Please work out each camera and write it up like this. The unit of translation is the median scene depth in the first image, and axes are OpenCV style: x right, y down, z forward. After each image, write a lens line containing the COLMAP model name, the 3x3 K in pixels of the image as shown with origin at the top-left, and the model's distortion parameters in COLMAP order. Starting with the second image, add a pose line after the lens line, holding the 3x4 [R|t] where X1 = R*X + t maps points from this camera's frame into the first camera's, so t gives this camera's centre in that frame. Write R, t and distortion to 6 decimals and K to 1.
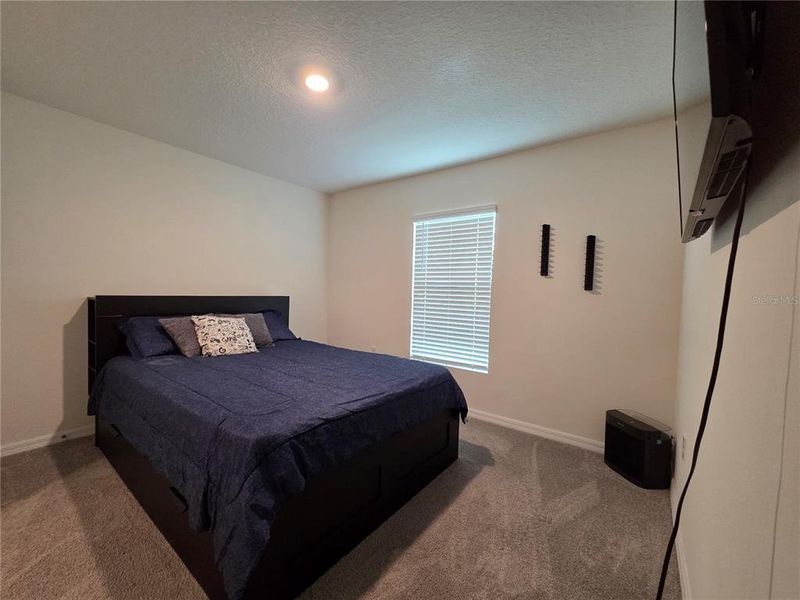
lens RADIAL K [[326.5, 0, 394.6], [0, 326.5, 301.7], [0, 0, 1]] dist [0.004546, -0.000391]
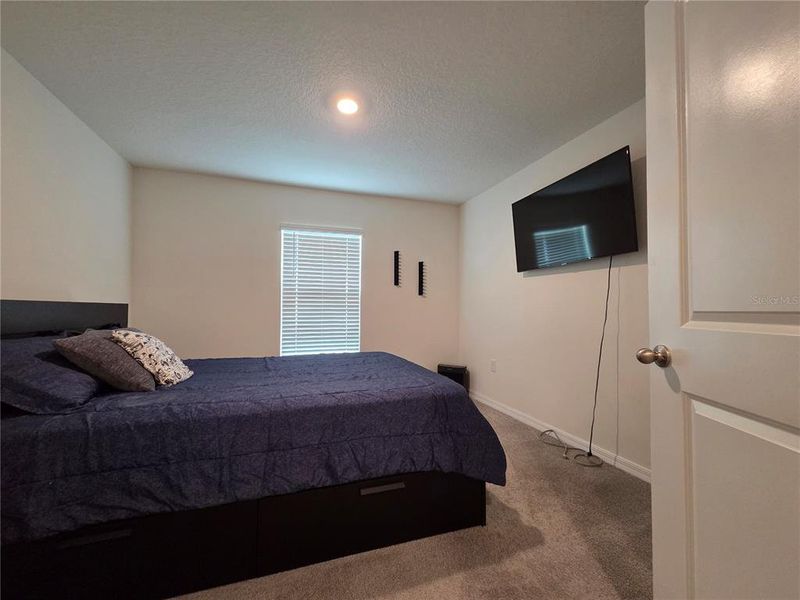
lens RADIAL K [[326.5, 0, 394.6], [0, 326.5, 301.7], [0, 0, 1]] dist [0.004546, -0.000391]
pose [[0.557610, -0.007071, 0.830073, -0.690855], [0.039167, 0.999074, -0.017799, 0.017271], [-0.829178, 0.042436, 0.557371, 0.164704]]
